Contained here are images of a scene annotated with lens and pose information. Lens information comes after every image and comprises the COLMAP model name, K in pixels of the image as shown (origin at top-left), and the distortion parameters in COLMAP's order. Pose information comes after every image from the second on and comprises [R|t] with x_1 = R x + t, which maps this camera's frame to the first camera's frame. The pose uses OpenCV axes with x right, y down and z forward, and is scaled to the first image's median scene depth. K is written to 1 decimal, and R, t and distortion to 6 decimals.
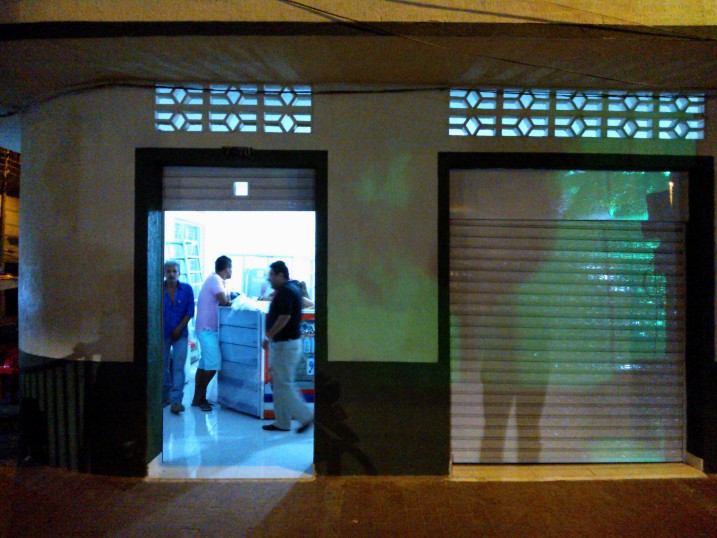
lens RADIAL K [[608.2, 0, 358.7], [0, 608.2, 268.2], [0, 0, 1]] dist [0.015392, -0.072862]
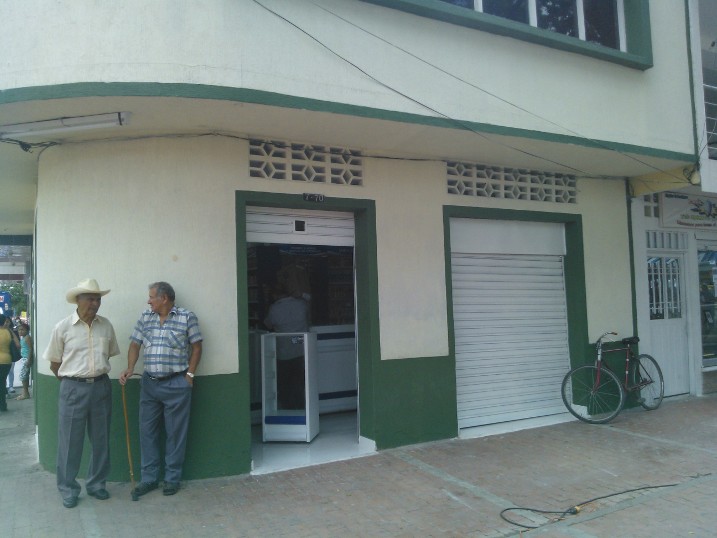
lens RADIAL K [[608.2, 0, 358.3], [0, 608.2, 269.6], [0, 0, 1]] dist [0.015392, -0.072862]
pose [[0.883566, 0.000776, 0.468305, -0.702344], [0.025486, 0.998437, -0.049740, 0.022166], [-0.467612, 0.055884, 0.882166, -0.139275]]
